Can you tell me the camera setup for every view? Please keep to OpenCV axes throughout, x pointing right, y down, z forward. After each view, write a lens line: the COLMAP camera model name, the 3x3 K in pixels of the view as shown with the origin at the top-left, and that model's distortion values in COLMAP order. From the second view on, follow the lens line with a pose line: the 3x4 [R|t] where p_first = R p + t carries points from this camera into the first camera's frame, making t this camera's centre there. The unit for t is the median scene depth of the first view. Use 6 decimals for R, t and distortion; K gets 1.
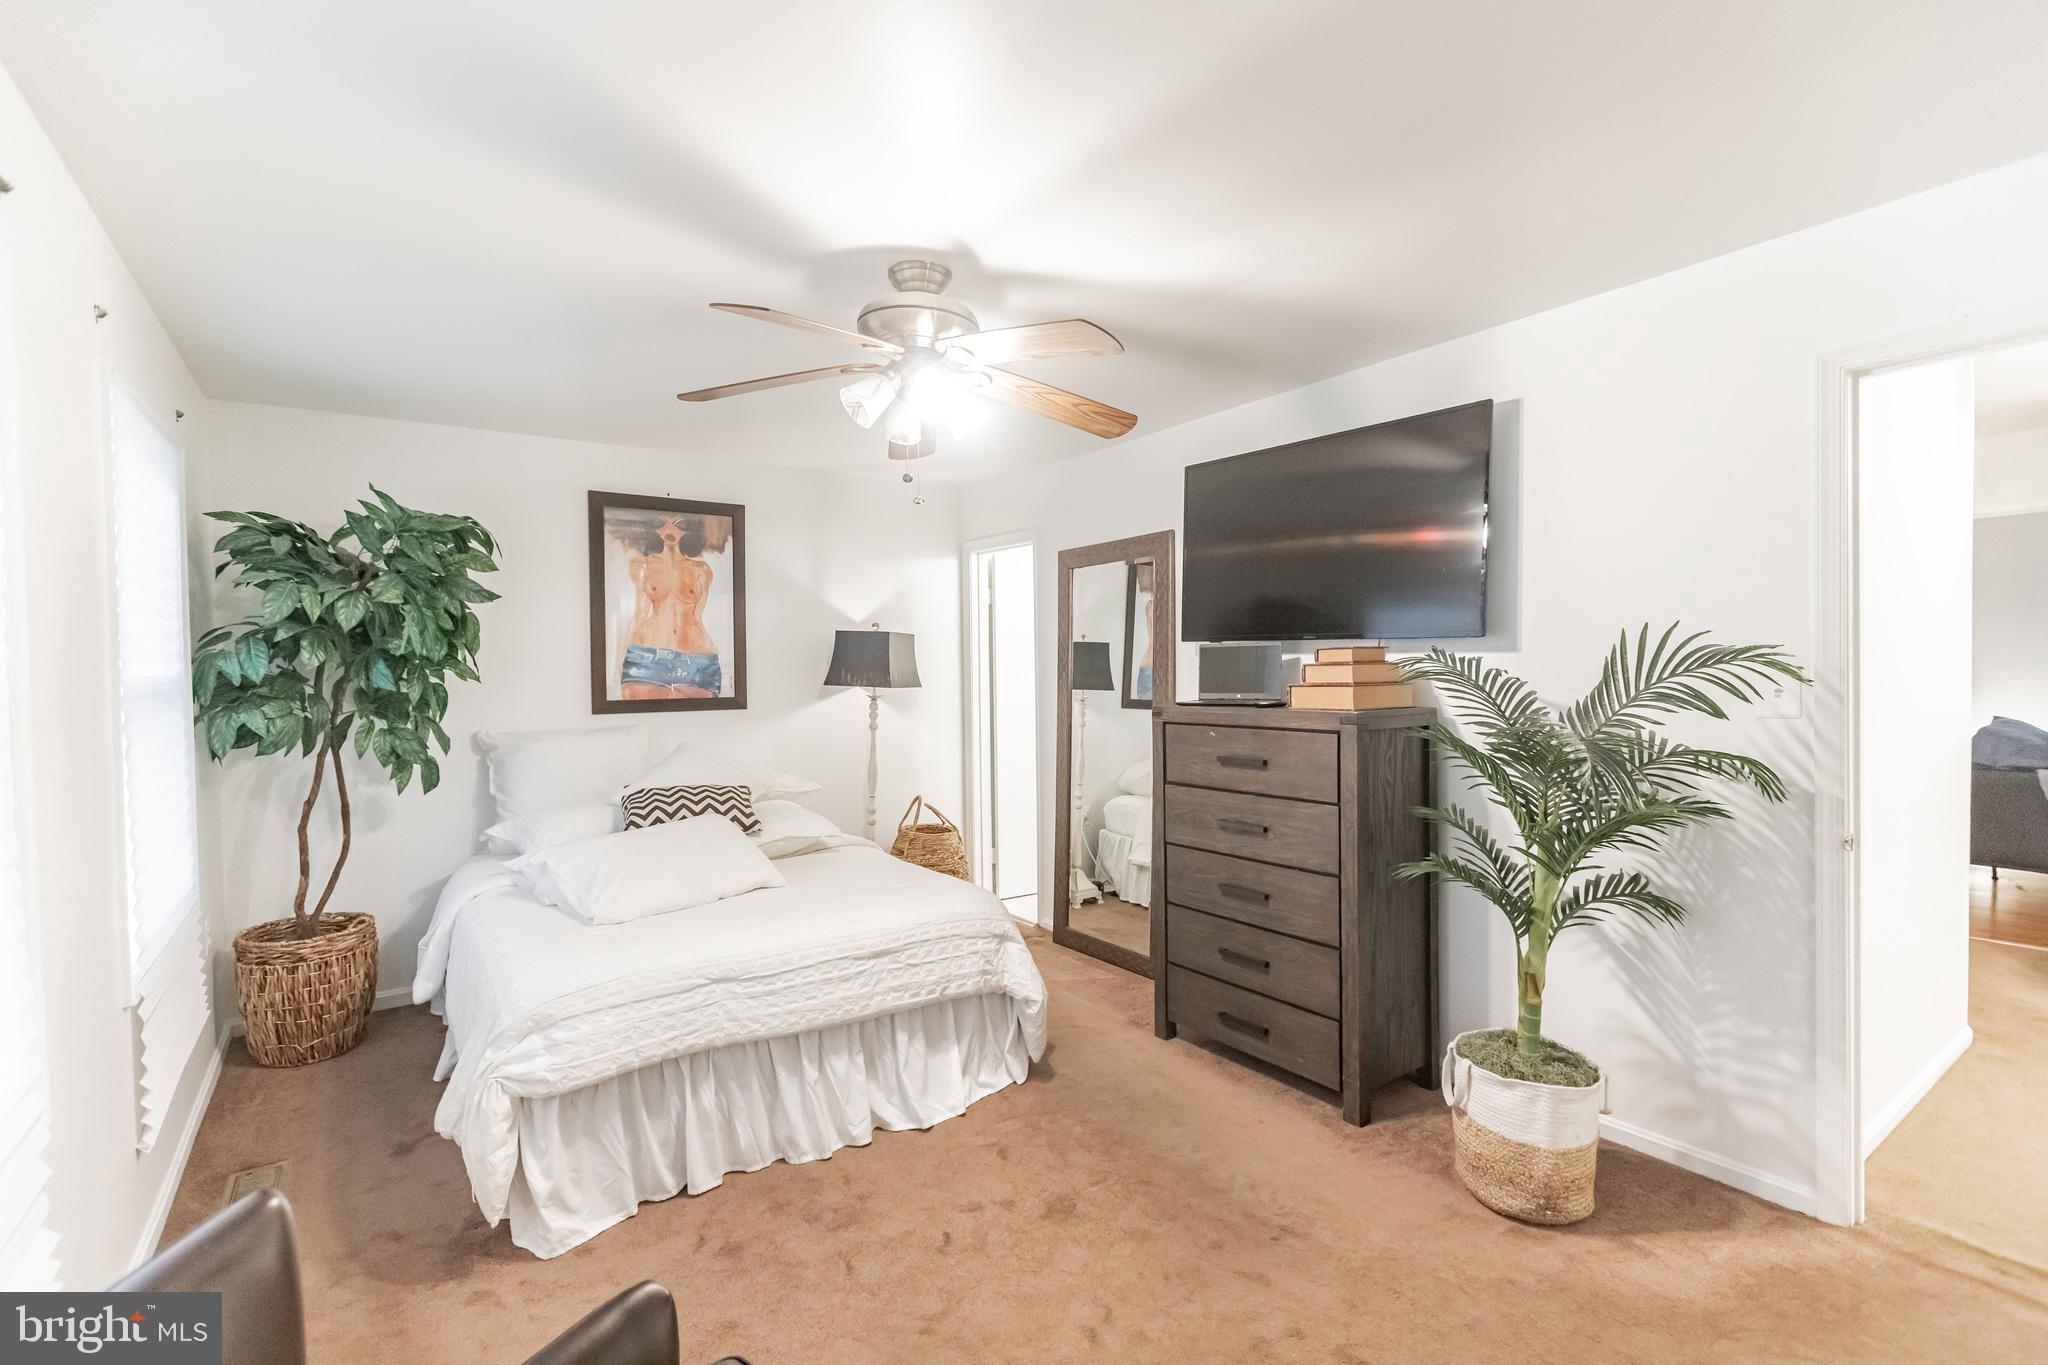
lens RADIAL K [[910.1, 0, 1017.5], [0, 910.1, 680.4], [0, 0, 1]] dist [0.003195, -0.000400]
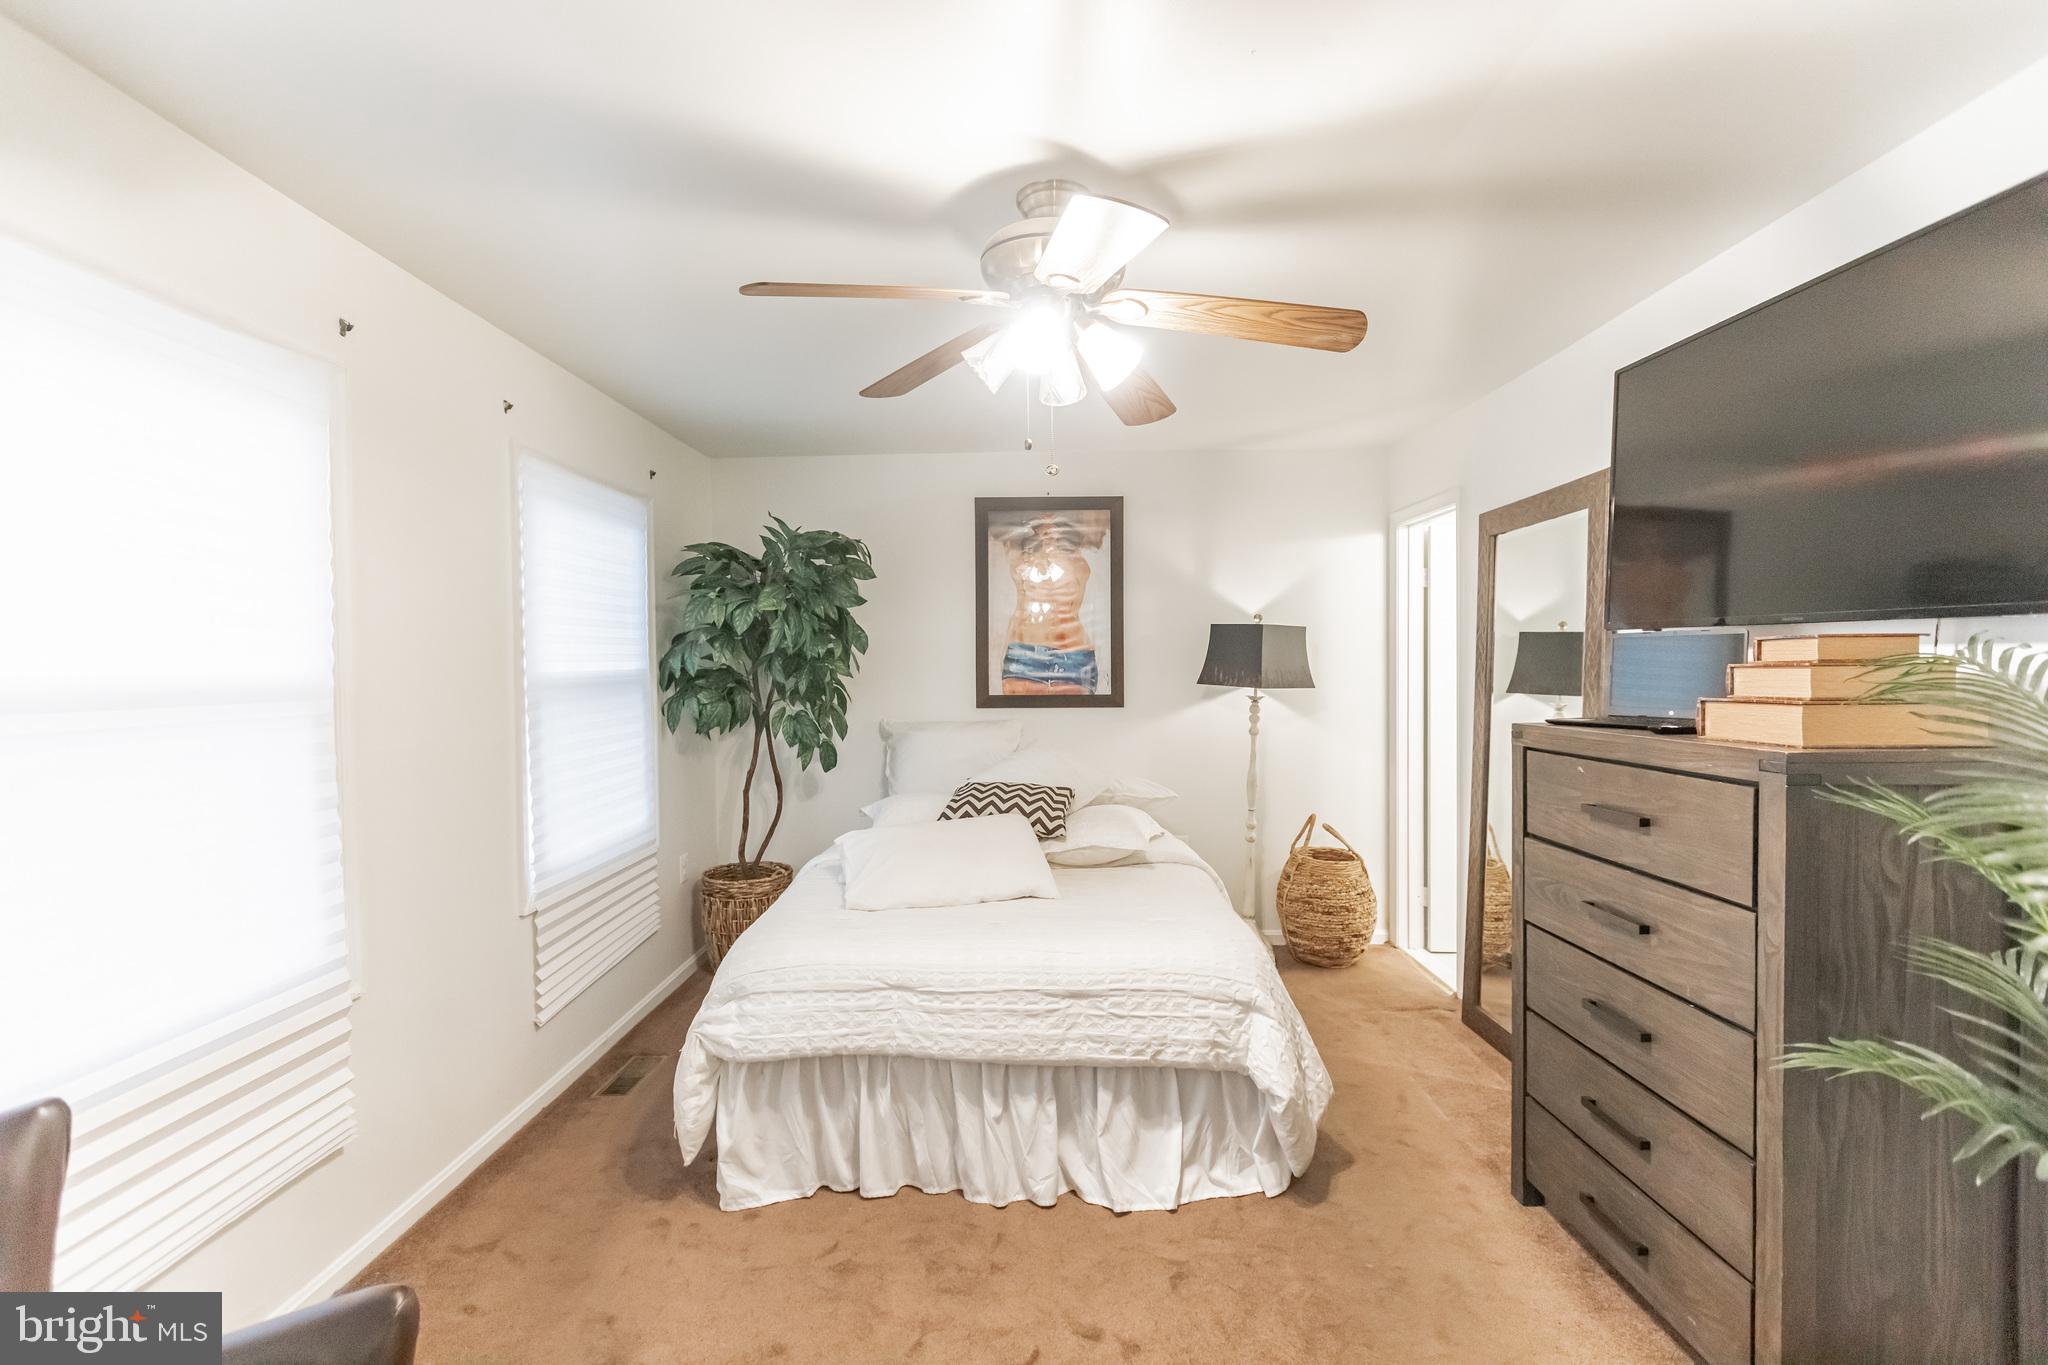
lens RADIAL K [[910.1, 0, 1022.7], [0, 910.1, 678.8], [0, 0, 1]] dist [0.003195, -0.000400]
pose [[0.806970, 0.012819, -0.590453, 0.290630], [-0.009978, 0.999918, 0.008071, -0.008675], [0.590508, -0.000622, 0.807032, 0.239557]]
